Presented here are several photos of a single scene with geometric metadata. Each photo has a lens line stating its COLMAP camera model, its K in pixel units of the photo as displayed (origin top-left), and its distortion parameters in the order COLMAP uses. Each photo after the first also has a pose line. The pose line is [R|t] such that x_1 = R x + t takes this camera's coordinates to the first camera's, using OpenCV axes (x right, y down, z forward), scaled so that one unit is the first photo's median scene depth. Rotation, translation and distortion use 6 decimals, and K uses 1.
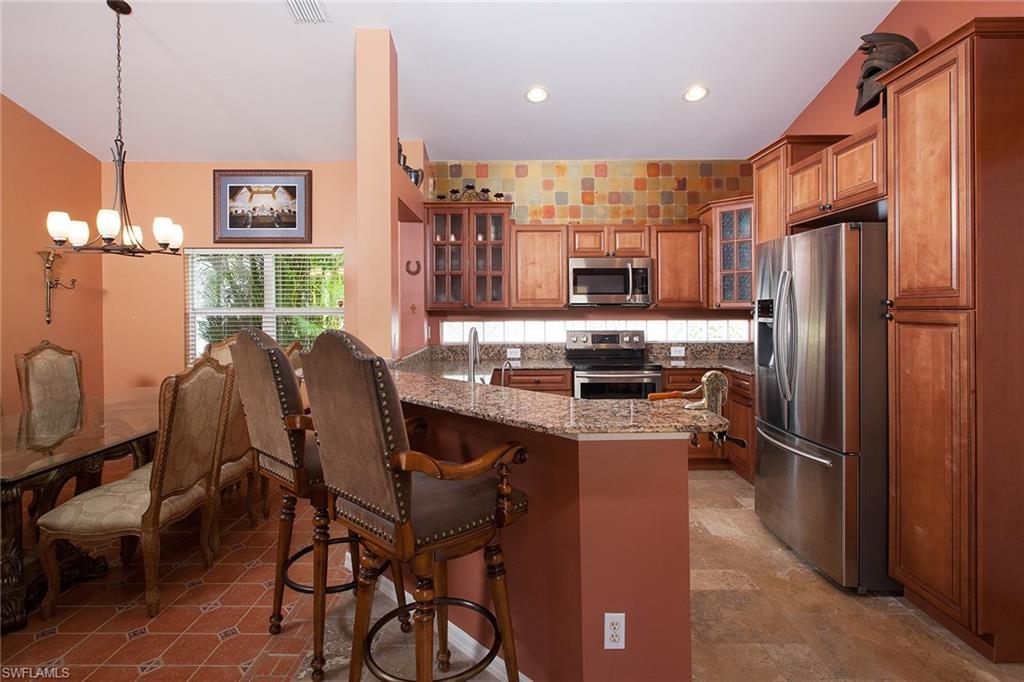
lens RADIAL K [[524.0, 0, 510.1], [0, 524.0, 318.9], [0, 0, 1]] dist [0.005919, 0.000458]
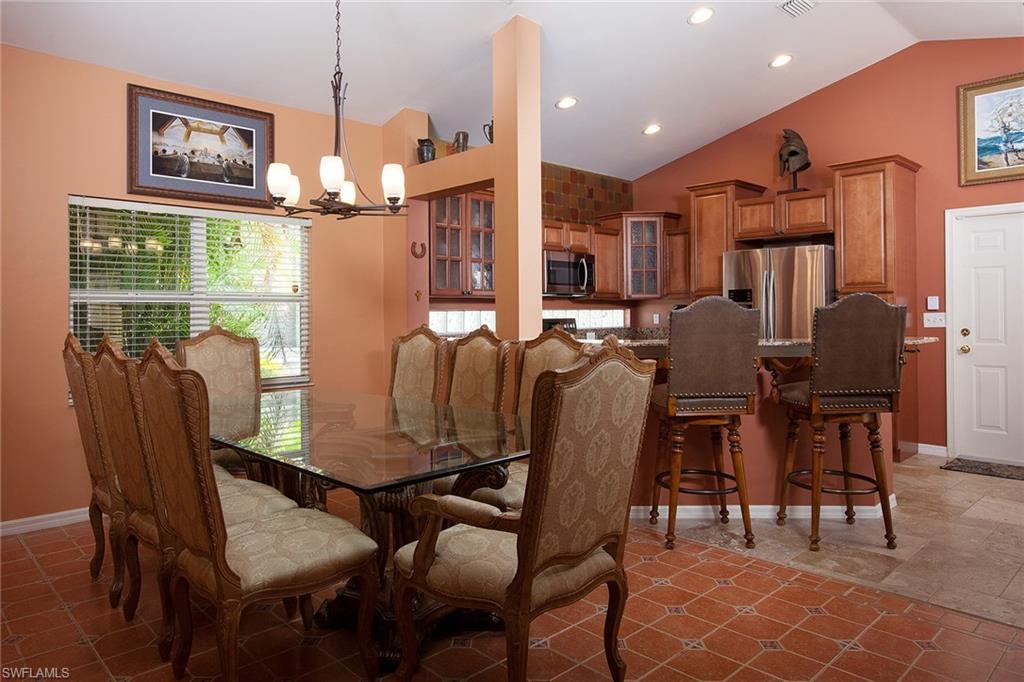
lens RADIAL K [[662.1, 0, 511.0], [0, 662.1, 330.0], [0, 0, 1]] dist [0.004407, -0.000741]
pose [[0.726762, -0.018296, 0.686646, -0.813876], [0.018119, 0.999808, 0.007463, 0.033157], [-0.686651, 0.007018, 0.726954, 0.055621]]
